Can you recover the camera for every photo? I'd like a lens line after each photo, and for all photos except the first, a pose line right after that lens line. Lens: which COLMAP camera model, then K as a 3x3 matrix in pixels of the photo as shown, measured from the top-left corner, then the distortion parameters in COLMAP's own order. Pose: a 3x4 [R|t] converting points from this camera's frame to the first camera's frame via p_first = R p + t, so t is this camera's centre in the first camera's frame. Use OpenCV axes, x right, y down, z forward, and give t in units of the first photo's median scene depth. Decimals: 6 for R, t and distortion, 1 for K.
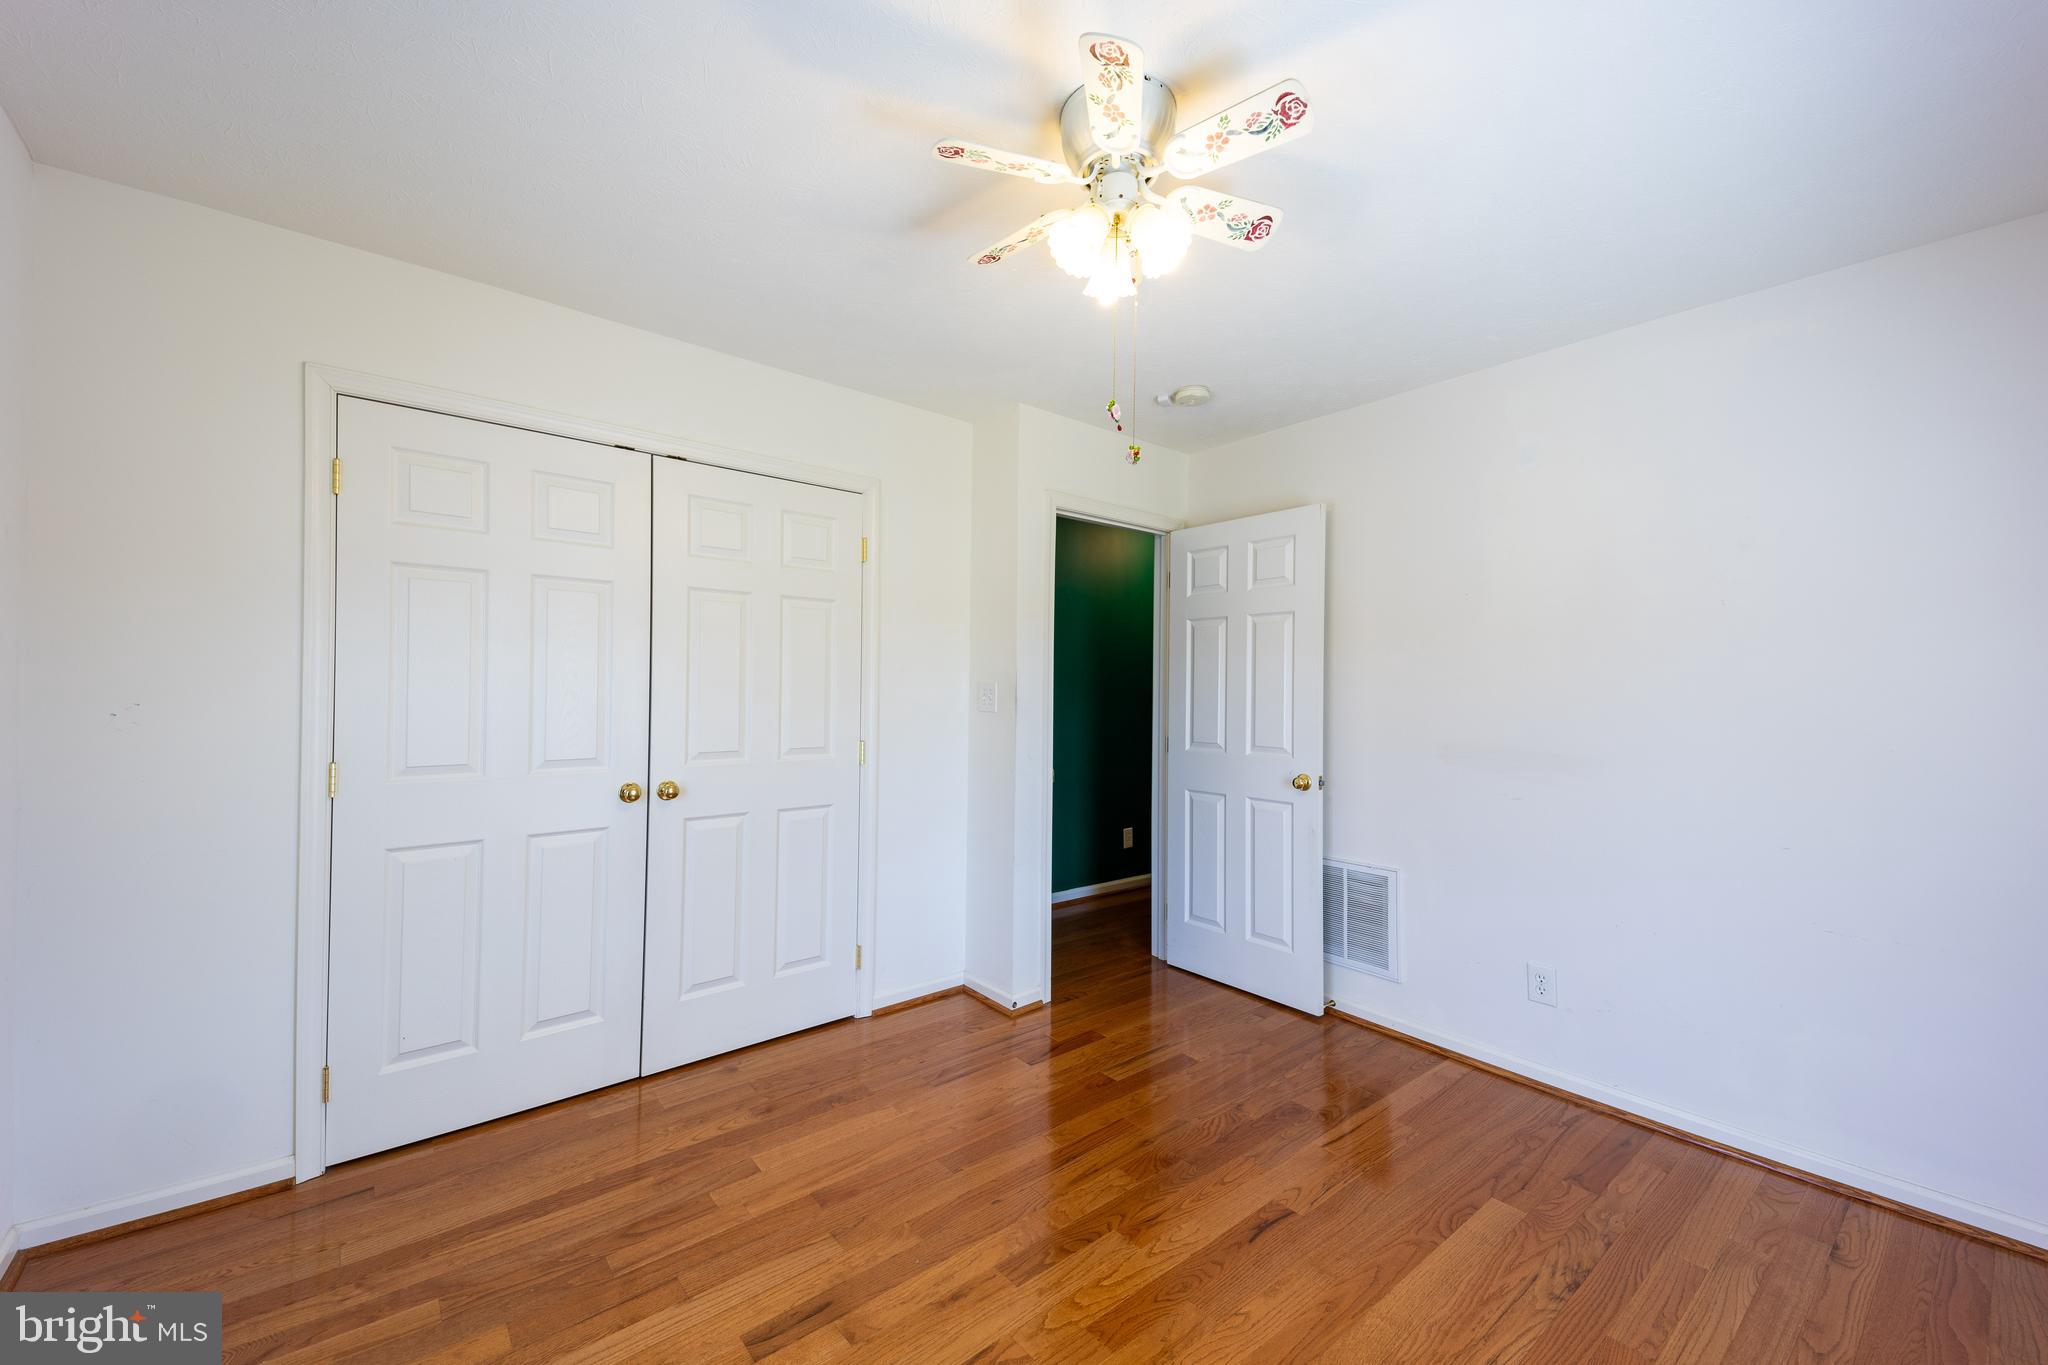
lens RADIAL K [[794.8, 0, 1012.4], [0, 794.8, 681.5], [0, 0, 1]] dist [0.096667, -0.039676]
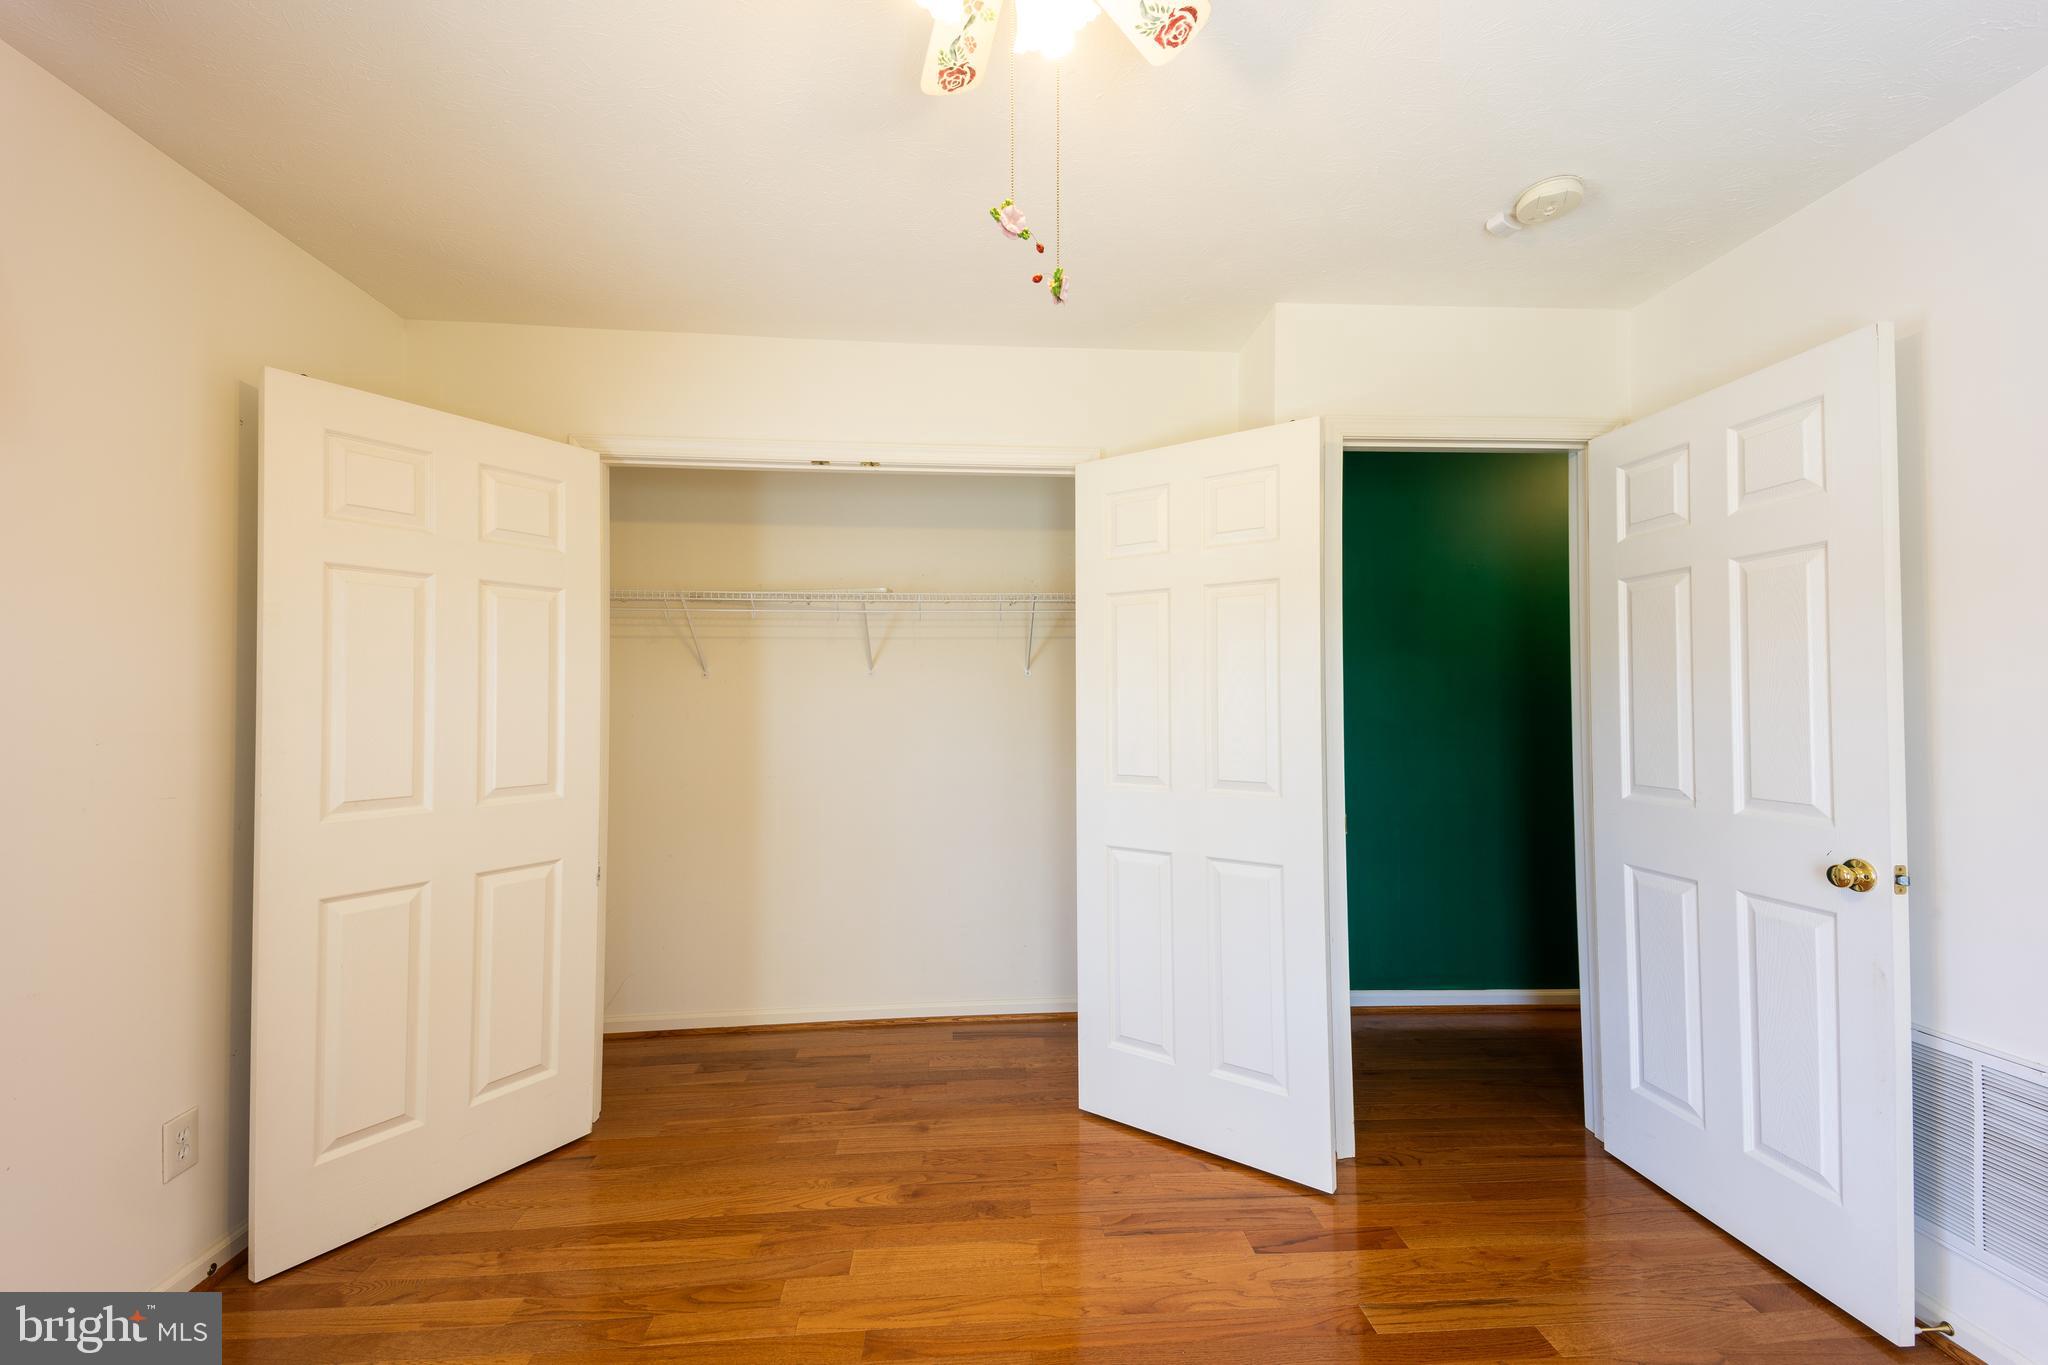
lens RADIAL K [[819.8, 0, 1000.5], [0, 819.8, 683.3], [0, 0, 1]] dist [0.075410, -0.030975]
pose [[0.822820, -0.028309, -0.567597, 0.231006], [0.018622, 0.999565, -0.022858, 0.006971], [0.567997, 0.008238, 0.822989, 0.254407]]
